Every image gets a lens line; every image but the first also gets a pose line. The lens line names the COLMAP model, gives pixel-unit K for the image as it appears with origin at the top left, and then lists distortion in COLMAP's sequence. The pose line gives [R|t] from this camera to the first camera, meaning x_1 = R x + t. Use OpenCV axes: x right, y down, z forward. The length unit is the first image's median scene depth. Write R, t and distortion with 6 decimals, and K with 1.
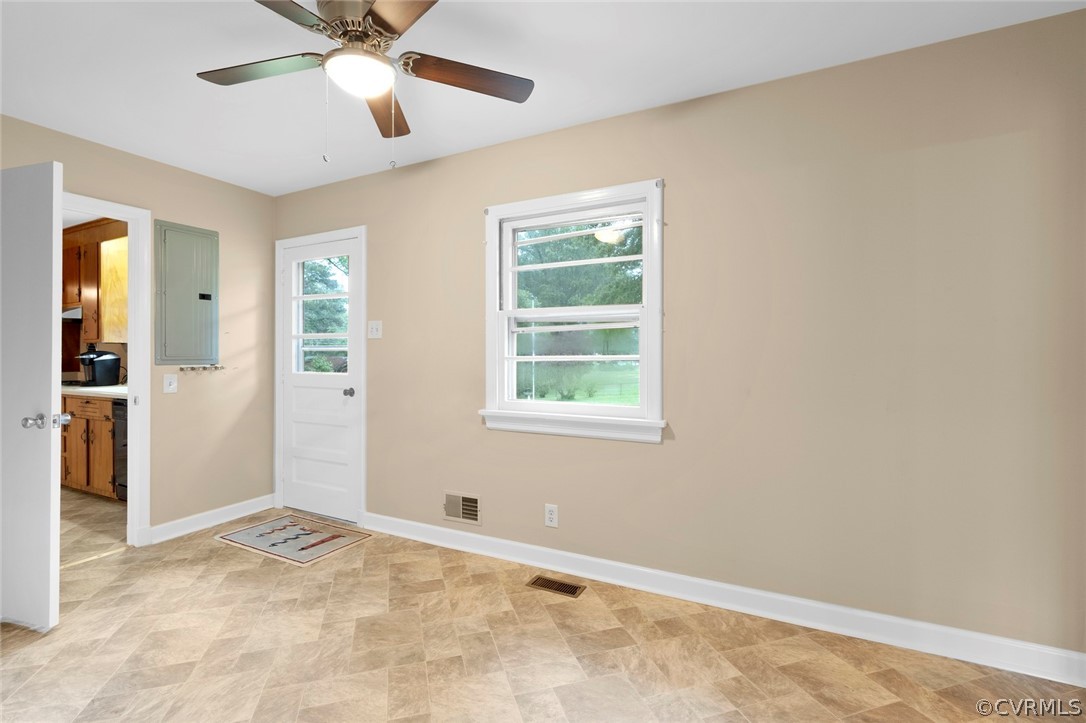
lens RADIAL K [[493.4, 0, 537.1], [0, 493.4, 358.1], [0, 0, 1]] dist [0.001908, 0.000680]
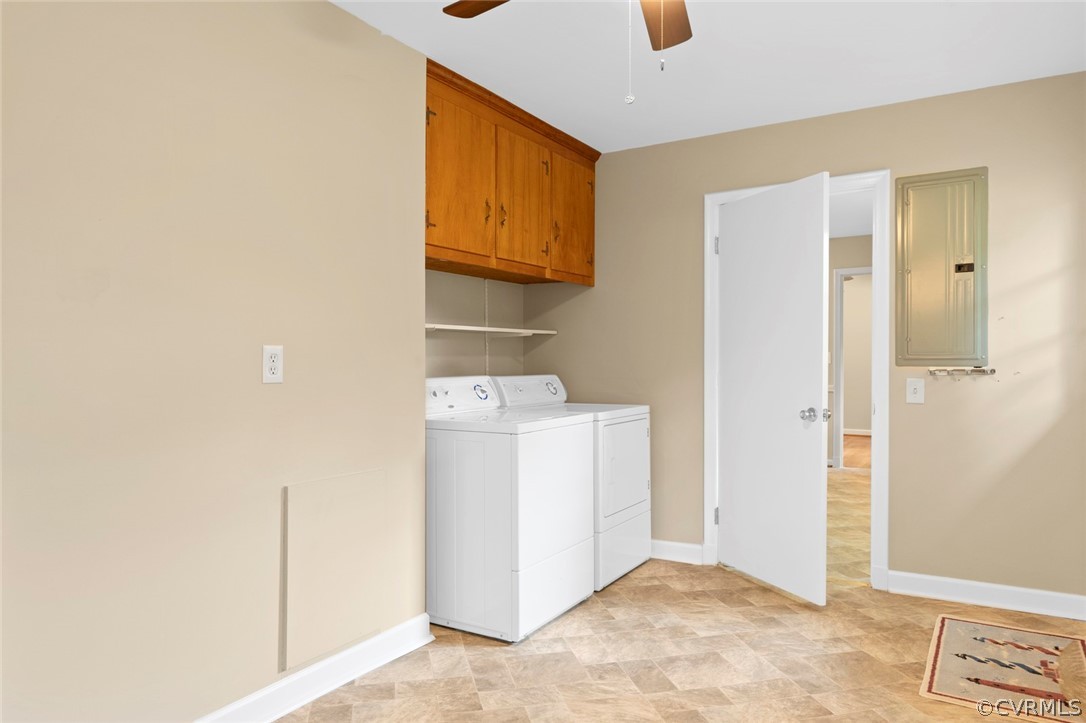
lens RADIAL K [[707.8, 0, 538.0], [0, 707.8, 367.0], [0, 0, 1]] dist [-0.002530, 0.002362]
pose [[-0.073633, 0.009968, -0.997236, 0.376920], [0.000062, 0.999950, 0.009991, 0.004345], [0.997285, 0.000674, -0.073630, 0.509726]]
